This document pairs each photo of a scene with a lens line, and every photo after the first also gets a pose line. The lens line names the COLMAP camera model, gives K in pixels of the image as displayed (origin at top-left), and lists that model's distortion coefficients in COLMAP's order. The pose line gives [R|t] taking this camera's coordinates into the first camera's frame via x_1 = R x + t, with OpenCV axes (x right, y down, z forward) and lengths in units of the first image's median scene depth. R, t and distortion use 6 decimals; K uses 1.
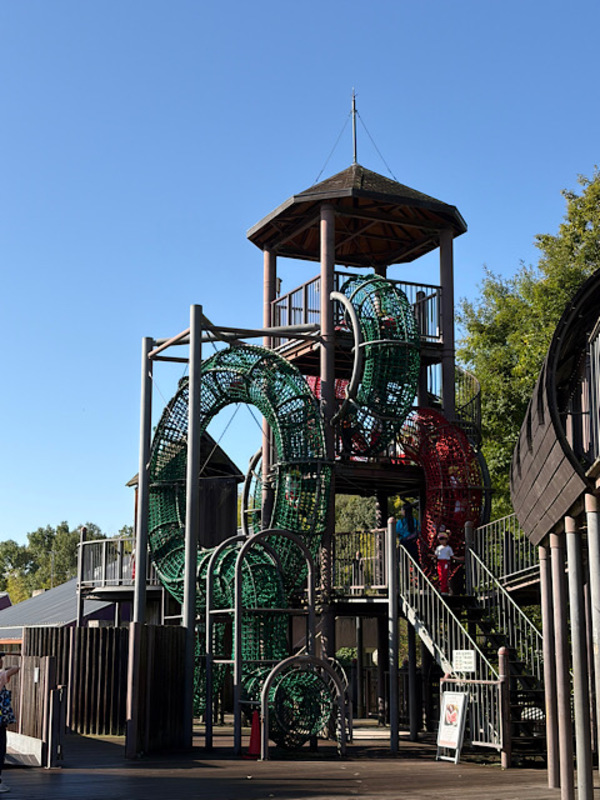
lens RADIAL K [[1234.3, 0, 276.4], [0, 1234.3, 398.1], [0, 0, 1]] dist [0.341886, -1.290244]
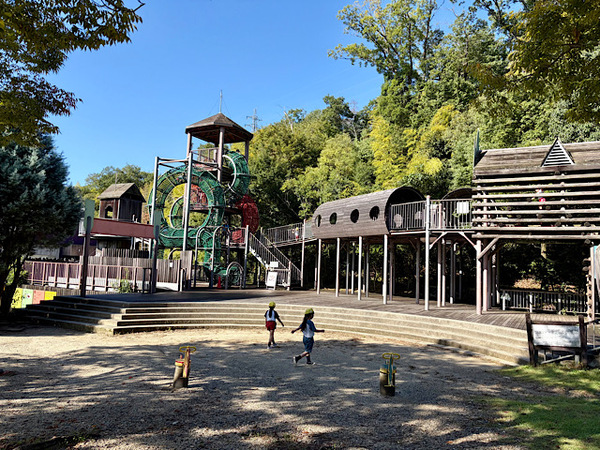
lens RADIAL K [[448.0, 0, 300.0], [0, 448.0, 225.0], [0, 0, 1]] dist [0.025089, -0.001756]
pose [[0.814073, 0.076837, 0.575657, -0.532892], [-0.144611, 0.986808, 0.072788, -0.019108], [-0.562470, -0.142501, 0.814445, -0.131350]]
